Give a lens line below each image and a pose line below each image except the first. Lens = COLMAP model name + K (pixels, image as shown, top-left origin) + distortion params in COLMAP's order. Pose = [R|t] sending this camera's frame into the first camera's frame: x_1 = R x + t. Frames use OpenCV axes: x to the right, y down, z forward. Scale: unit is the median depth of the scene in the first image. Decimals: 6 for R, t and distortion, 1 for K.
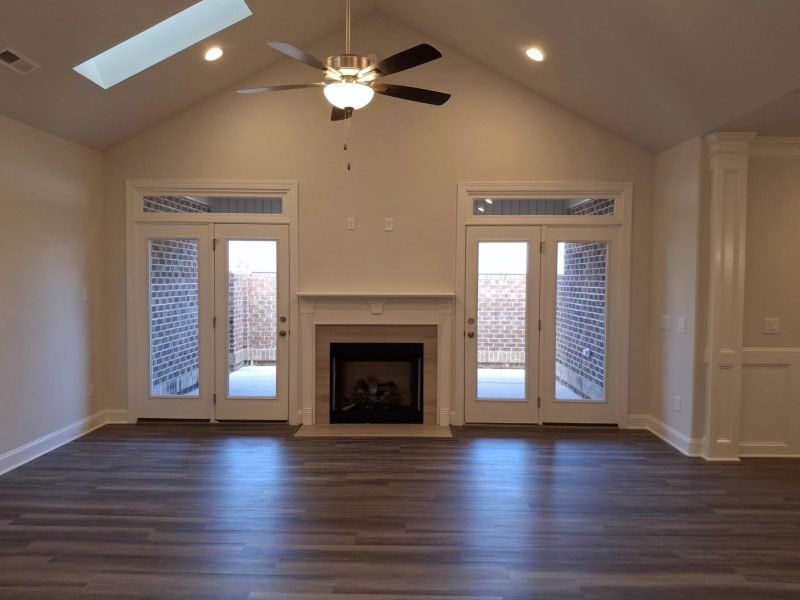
lens RADIAL K [[593.8, 0, 398.4], [0, 593.8, 293.4], [0, 0, 1]] dist [0.037698, -0.083470]
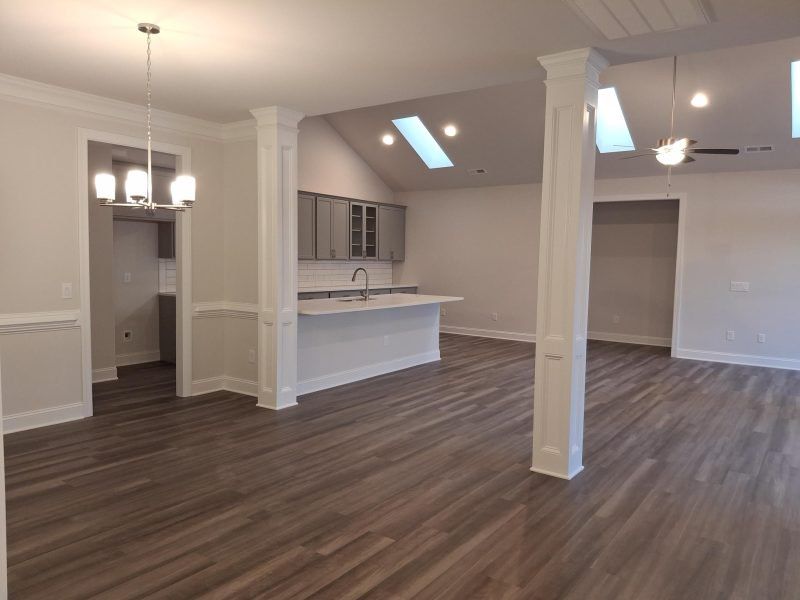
lens RADIAL K [[593.8, 0, 410.2], [0, 593.8, 304.8], [0, 0, 1]] dist [0.037698, -0.083470]
pose [[-0.555333, 0.048165, -0.830232, 1.088458], [-0.043529, 0.995269, 0.086856, 0.001016], [0.830488, 0.084373, -0.550610, 0.778641]]
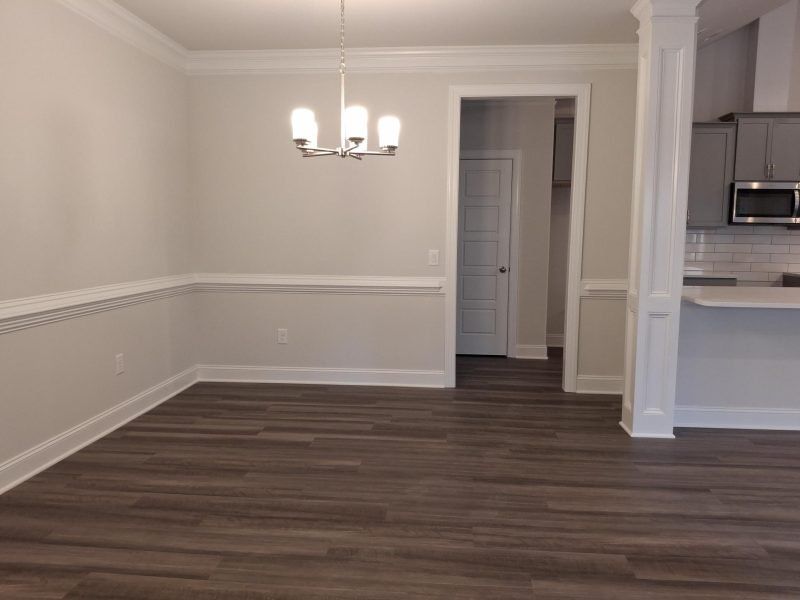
lens RADIAL K [[593.8, 0, 400.1], [0, 593.8, 310.1], [0, 0, 1]] dist [0.037698, -0.083470]
pose [[-0.997568, -0.024775, 0.065144, 0.663949], [-0.014581, 0.988192, 0.152526, 0.021204], [-0.068153, 0.151206, -0.986150, 0.750164]]
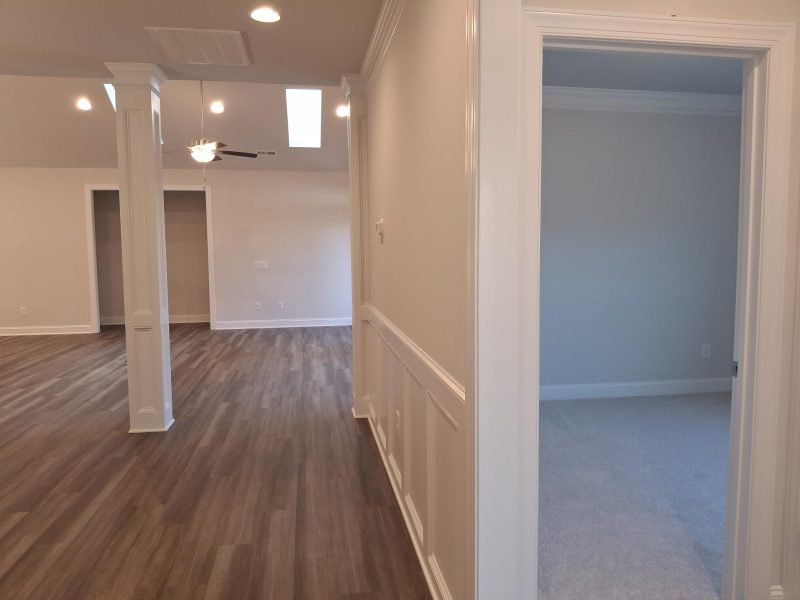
lens RADIAL K [[591.0, 0, 425.0], [0, 591.0, 298.0], [0, 0, 1]] dist [-0.033289, -0.017868]
pose [[0.216790, 0.073755, -0.973428, 1.244912], [-0.012599, 0.997270, 0.072756, 0.012228], [0.976137, -0.003509, 0.217128, 0.741312]]
